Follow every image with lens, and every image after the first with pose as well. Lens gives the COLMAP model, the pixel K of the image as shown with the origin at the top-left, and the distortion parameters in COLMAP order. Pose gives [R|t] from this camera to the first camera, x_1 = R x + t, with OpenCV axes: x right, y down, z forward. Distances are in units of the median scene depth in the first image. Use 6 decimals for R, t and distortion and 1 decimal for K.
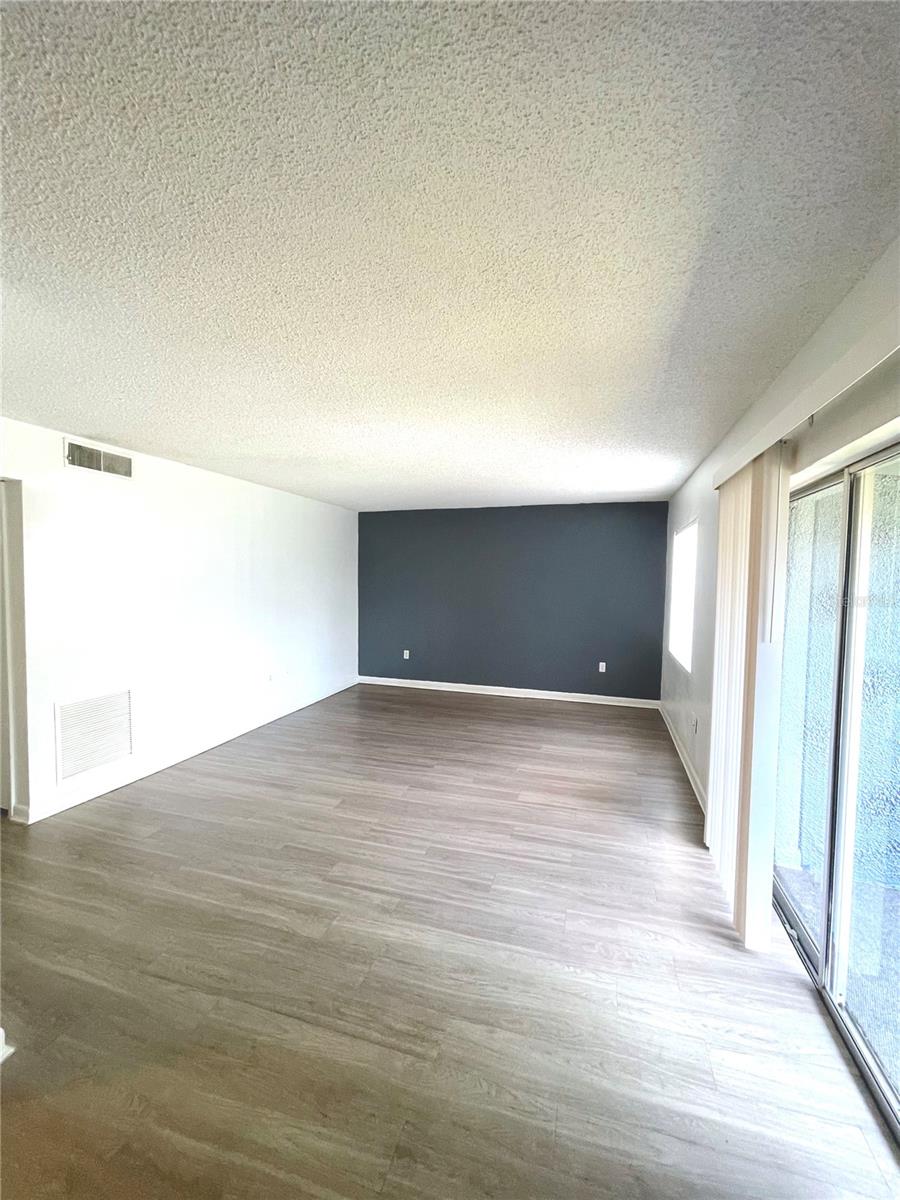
lens RADIAL K [[483.8, 0, 448.1], [0, 483.8, 604.7], [0, 0, 1]] dist [-0.001917, -0.000812]
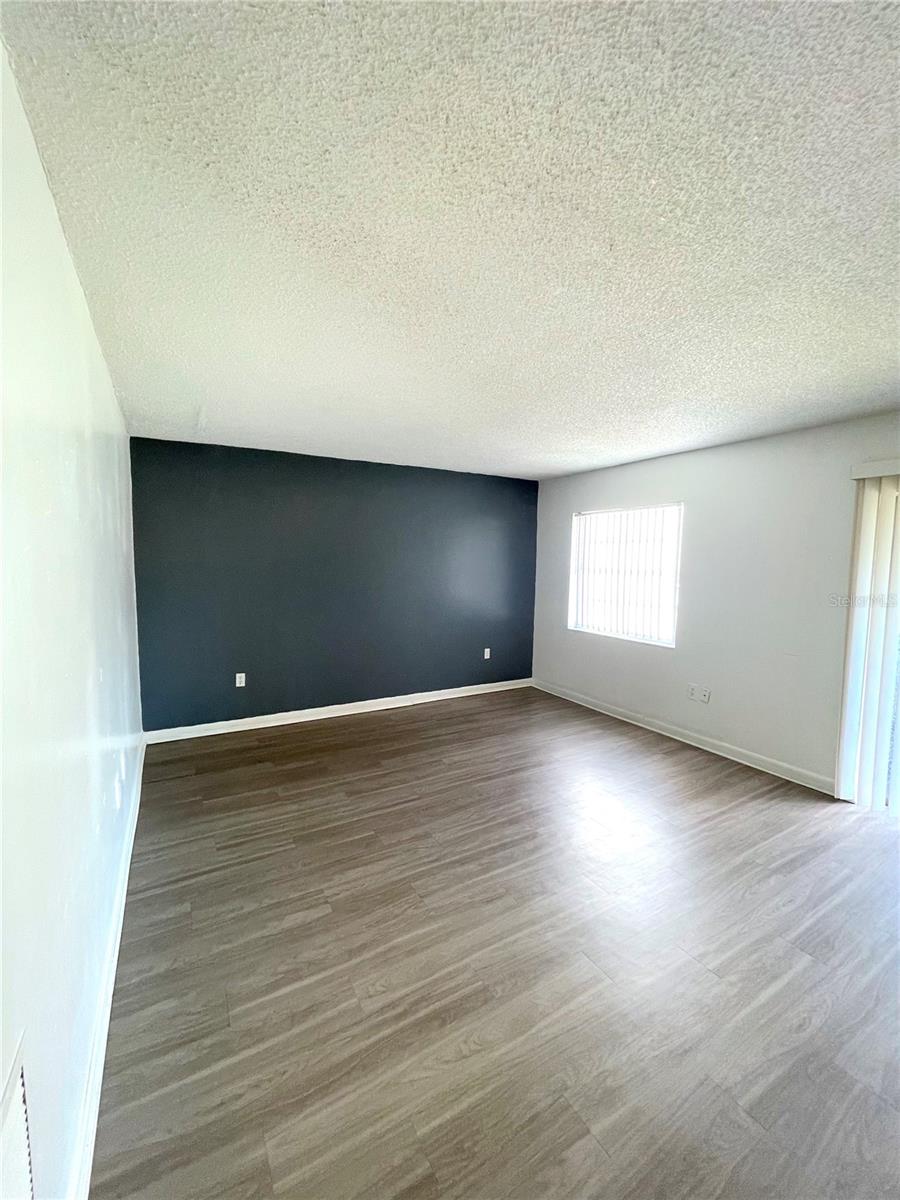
lens RADIAL K [[483.8, 0, 451.4], [0, 483.8, 596.3], [0, 0, 1]] dist [-0.001917, -0.000812]
pose [[0.675784, -0.060570, 0.734607, -0.558178], [0.037802, 0.998155, 0.047525, -0.039083], [-0.736130, -0.004347, 0.676827, 0.575350]]
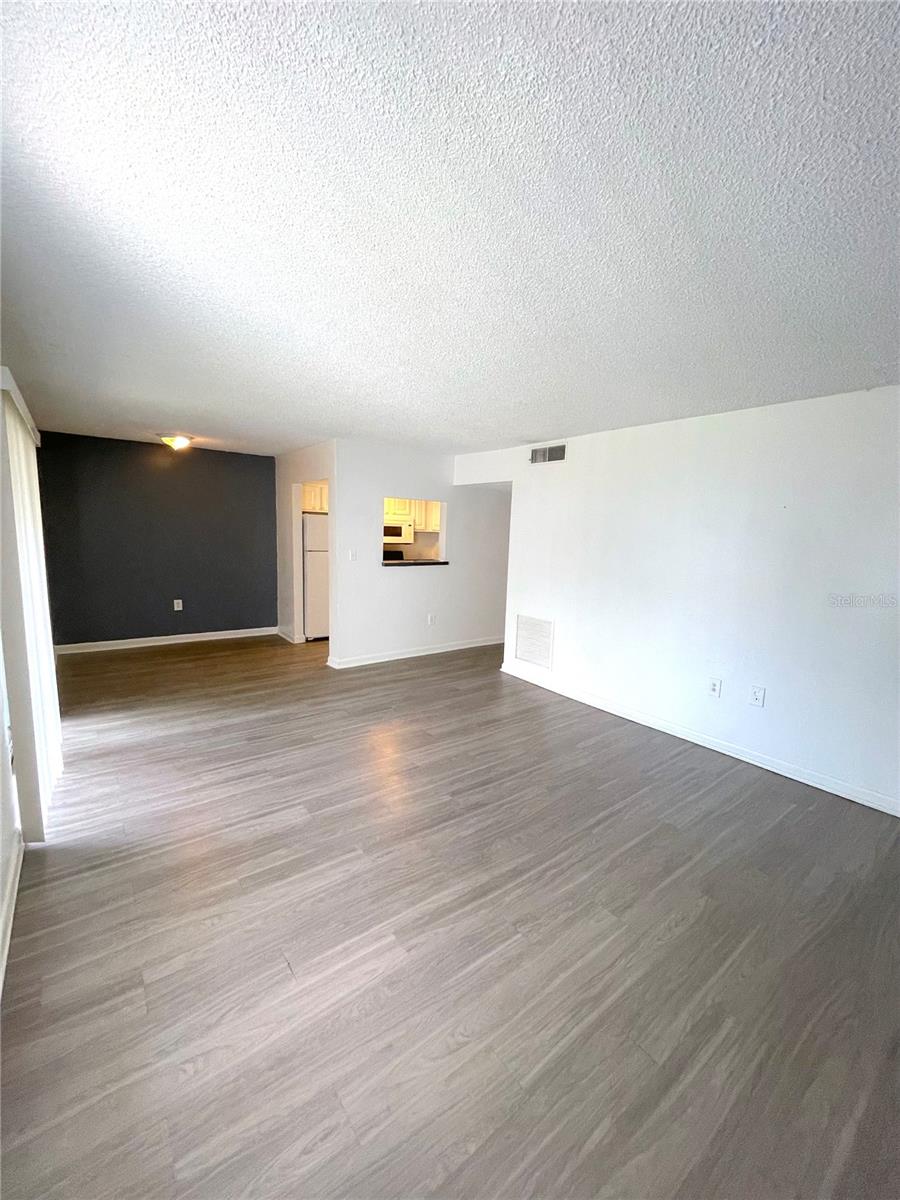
lens RADIAL K [[483.8, 0, 451.4], [0, 483.8, 605.5], [0, 0, 1]] dist [-0.001917, -0.000812]
pose [[-0.572498, 0.094416, -0.814452, 0.492775], [-0.087833, 0.980569, 0.175413, -0.066965], [0.815188, 0.171960, -0.553081, 1.250862]]
